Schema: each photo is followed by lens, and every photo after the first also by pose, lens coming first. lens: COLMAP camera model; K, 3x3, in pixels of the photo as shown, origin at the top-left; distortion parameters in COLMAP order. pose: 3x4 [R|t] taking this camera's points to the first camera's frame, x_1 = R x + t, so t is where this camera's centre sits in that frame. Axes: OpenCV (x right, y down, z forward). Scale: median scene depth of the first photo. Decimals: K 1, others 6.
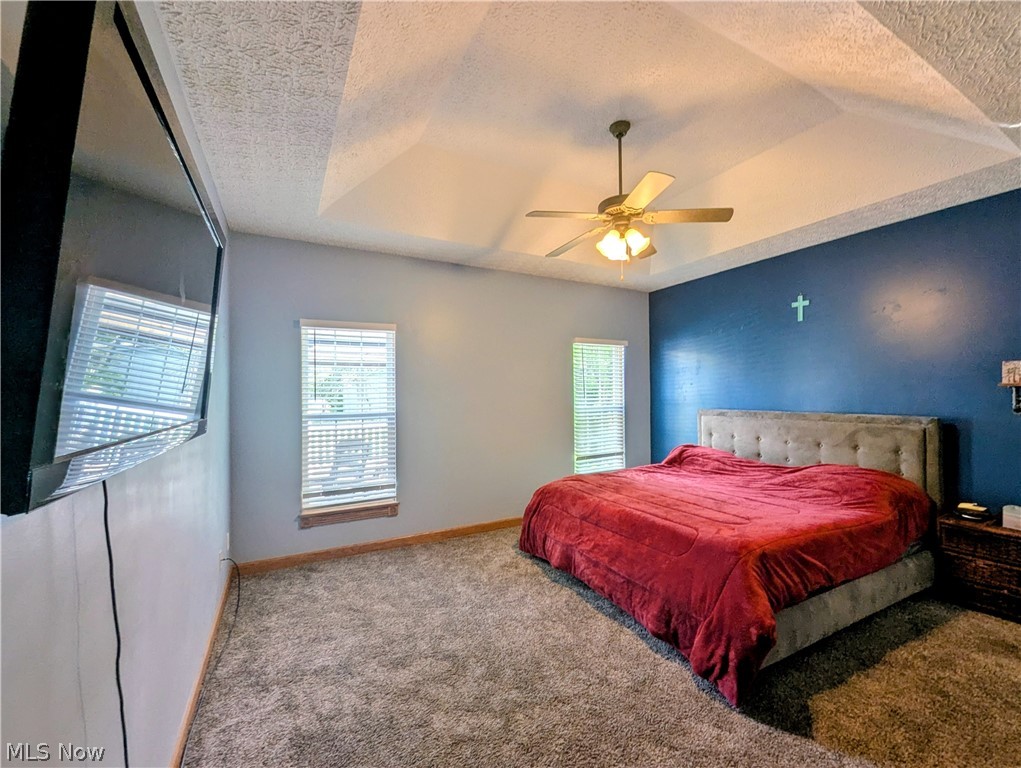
lens RADIAL K [[429.0, 0, 518.3], [0, 429.0, 389.5], [0, 0, 1]] dist [-0.001018, 0.000058]
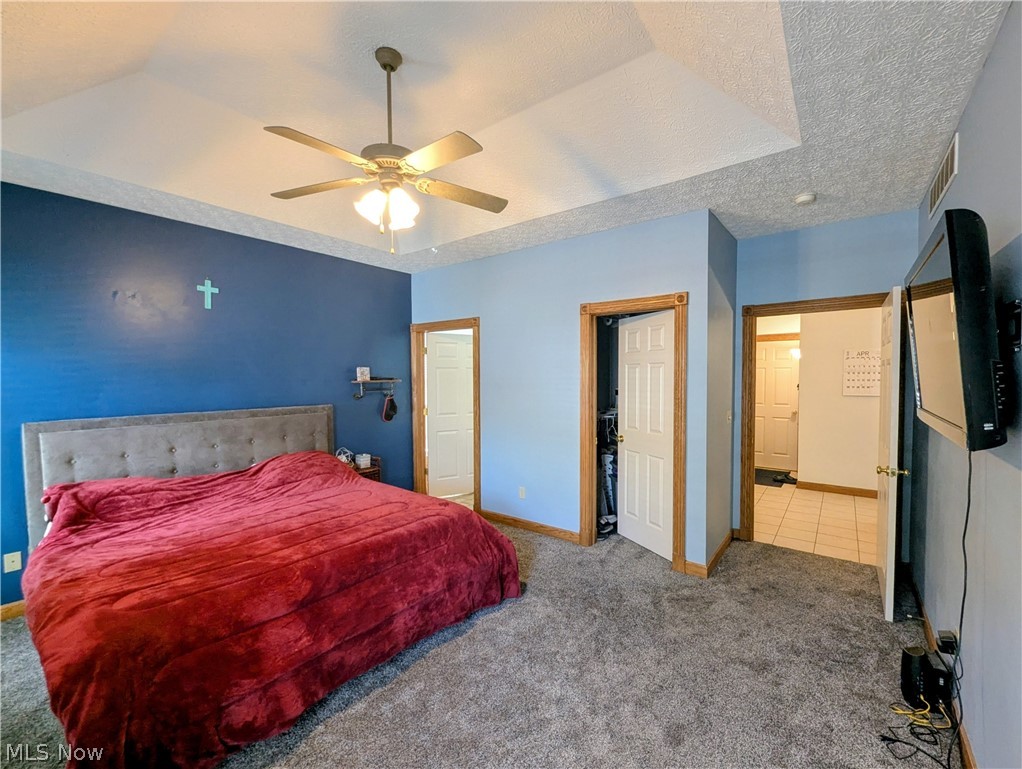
lens RADIAL K [[429.4, 0, 518.9], [0, 429.4, 390.0], [0, 0, 1]] dist [-0.001018, 0.000058]
pose [[-0.414703, -0.024406, 0.909629, -0.535782], [-0.000249, 0.999643, 0.026708, -0.019356], [-0.909957, 0.010849, -0.414561, 0.999776]]
